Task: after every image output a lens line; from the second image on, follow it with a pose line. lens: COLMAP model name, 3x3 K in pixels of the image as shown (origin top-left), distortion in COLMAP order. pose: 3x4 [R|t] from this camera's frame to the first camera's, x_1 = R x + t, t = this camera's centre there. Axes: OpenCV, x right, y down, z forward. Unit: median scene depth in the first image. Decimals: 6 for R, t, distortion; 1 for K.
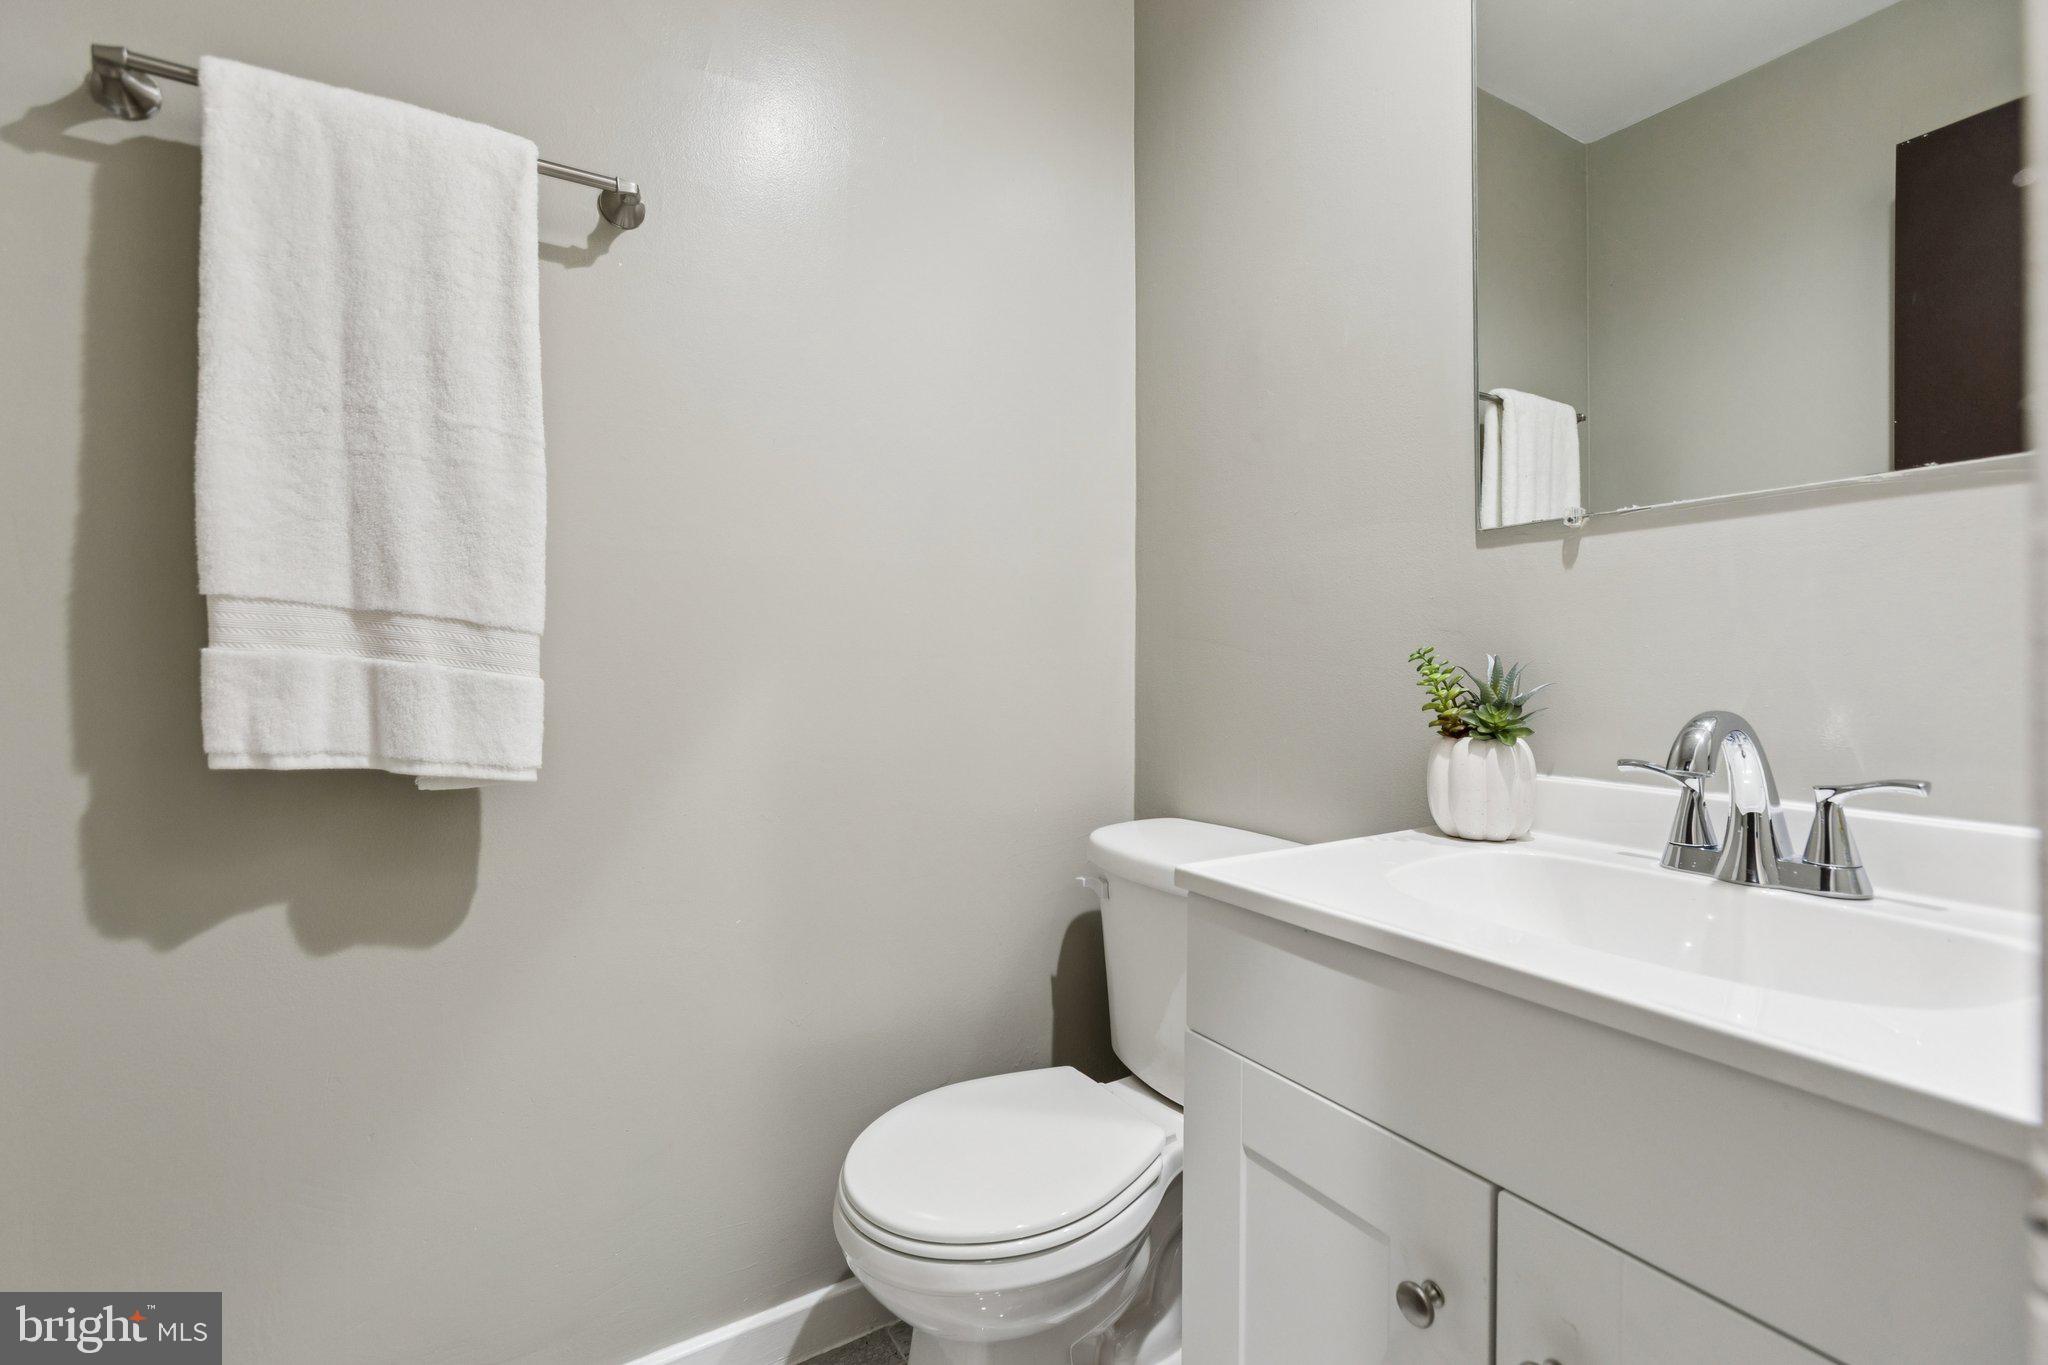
lens RADIAL K [[903.5, 0, 1022.9], [0, 903.5, 668.6], [0, 0, 1]] dist [-0.010856, 0.007462]
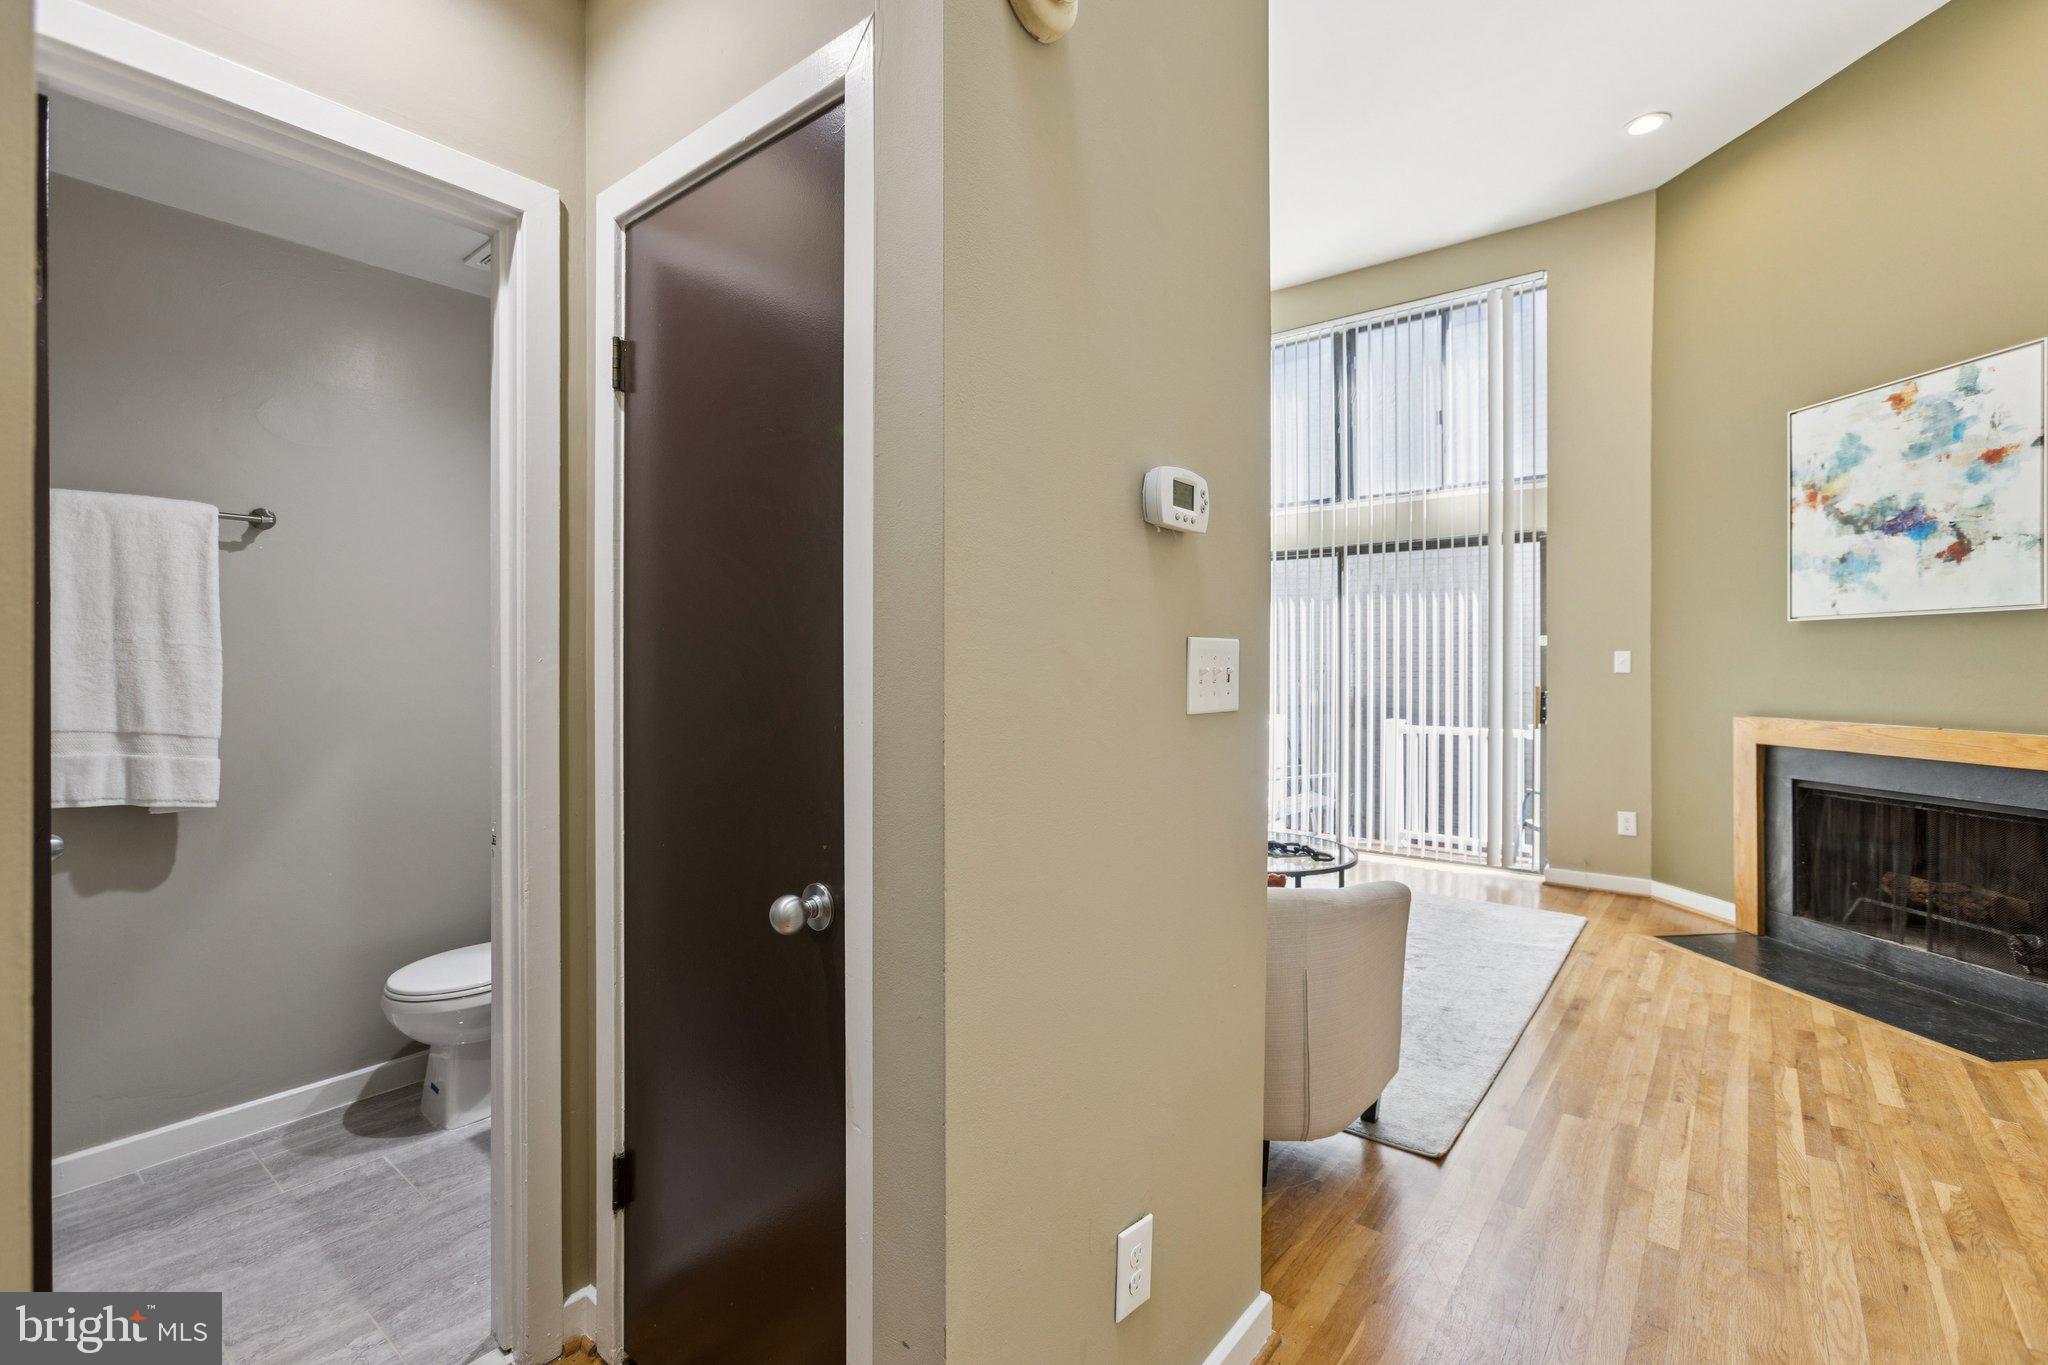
lens RADIAL K [[903.5, 0, 1016.8], [0, 903.5, 664.4], [0, 0, 1]] dist [-0.010856, 0.007462]
pose [[0.942643, 0.002753, 0.333790, 0.569802], [0.001415, 0.999924, -0.012242, -0.196195], [-0.333799, 0.012012, 0.942568, -1.749793]]
